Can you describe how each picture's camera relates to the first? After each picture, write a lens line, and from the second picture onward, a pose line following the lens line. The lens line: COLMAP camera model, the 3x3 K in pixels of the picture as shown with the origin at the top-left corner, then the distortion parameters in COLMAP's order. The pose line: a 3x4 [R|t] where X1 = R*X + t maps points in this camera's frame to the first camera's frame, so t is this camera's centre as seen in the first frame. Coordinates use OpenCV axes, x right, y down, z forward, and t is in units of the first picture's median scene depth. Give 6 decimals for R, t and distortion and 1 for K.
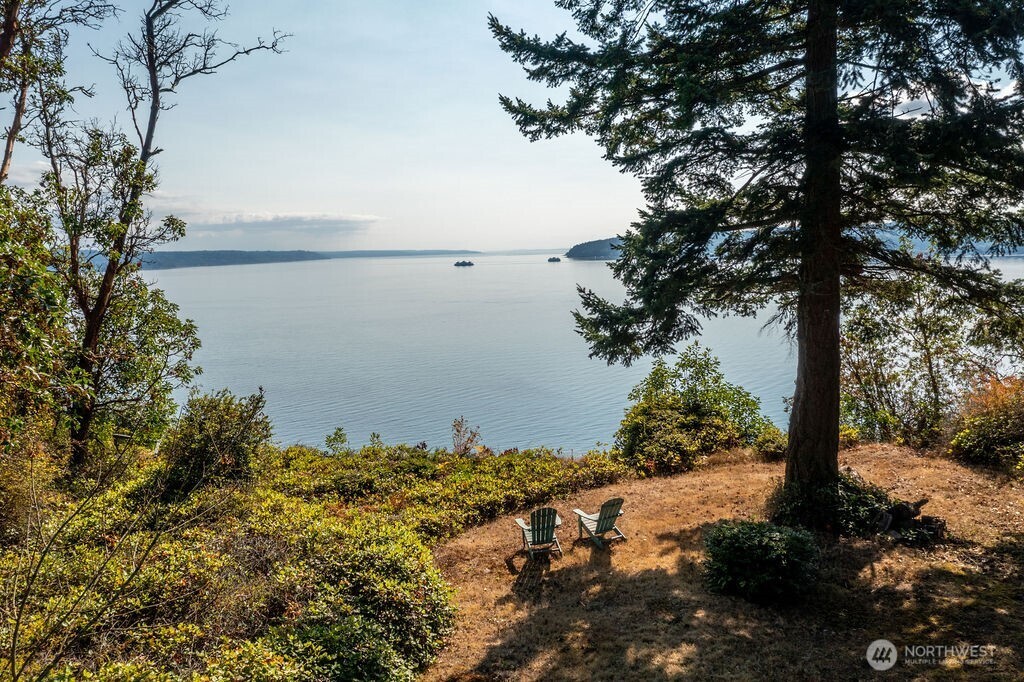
lens RADIAL K [[802.4, 0, 509.0], [0, 802.4, 336.9], [0, 0, 1]] dist [-0.014160, 0.000471]
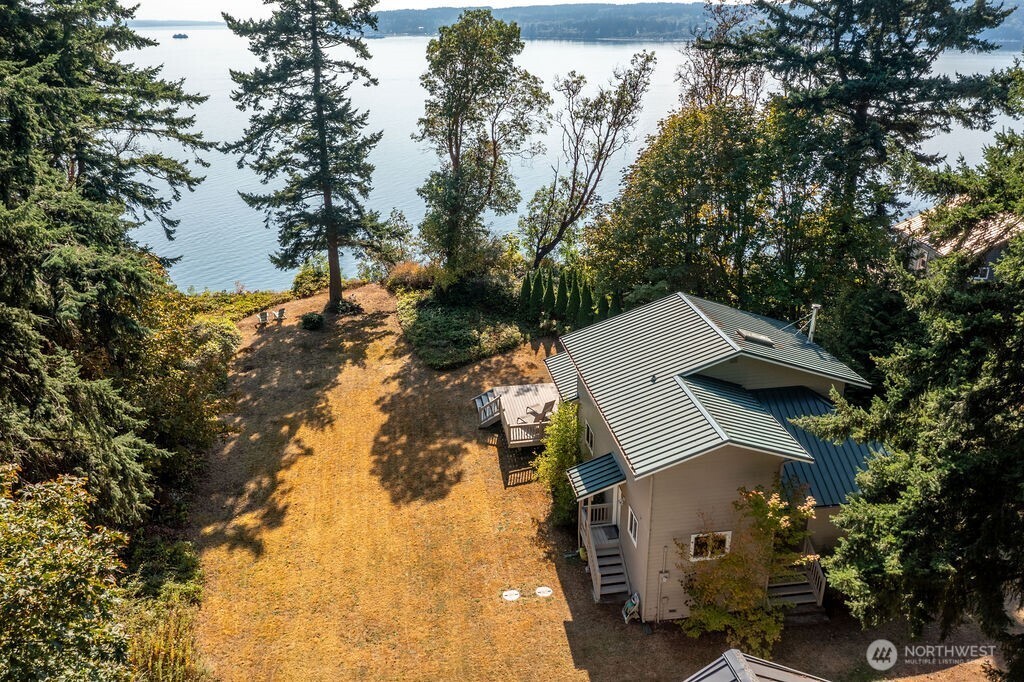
lens RADIAL K [[802.4, 0, 509.0], [0, 802.4, 336.9], [0, 0, 1]] dist [-0.014160, 0.000471]
pose [[0.960885, -0.078872, 0.265481, 0.139410], [0.002691, 0.961204, 0.275824, -0.715529], [-0.276936, -0.264321, 0.923819, -2.859113]]
